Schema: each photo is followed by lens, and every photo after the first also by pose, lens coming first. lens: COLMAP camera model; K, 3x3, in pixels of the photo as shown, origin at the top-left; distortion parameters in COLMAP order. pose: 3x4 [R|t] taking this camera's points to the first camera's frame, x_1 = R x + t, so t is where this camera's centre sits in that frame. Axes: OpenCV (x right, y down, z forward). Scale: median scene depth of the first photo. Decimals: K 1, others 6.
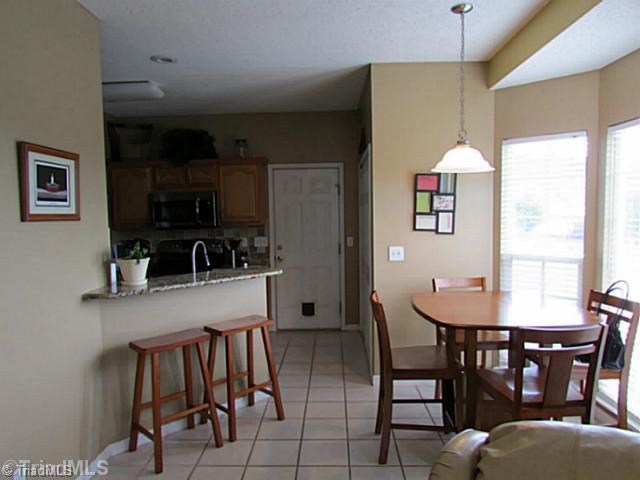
lens RADIAL K [[465.5, 0, 320.0], [0, 465.5, 240.0], [0, 0, 1]] dist [-0.034185, 0.006068]
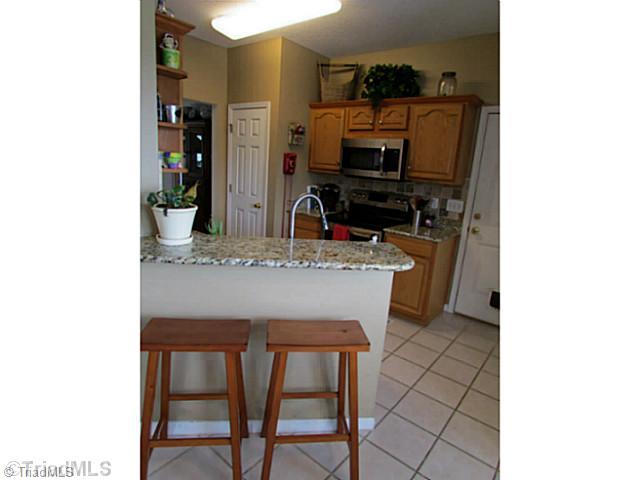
lens RADIAL K [[340.4, 0, 320.0], [0, 340.4, 240.0], [0, 0, 1]] dist [-0.003251, 0.000083]
pose [[0.791575, 0.215335, -0.571873, 0.041441], [-0.130530, 0.973838, 0.186015, -0.018155], [0.596968, -0.072598, 0.798974, 0.375346]]
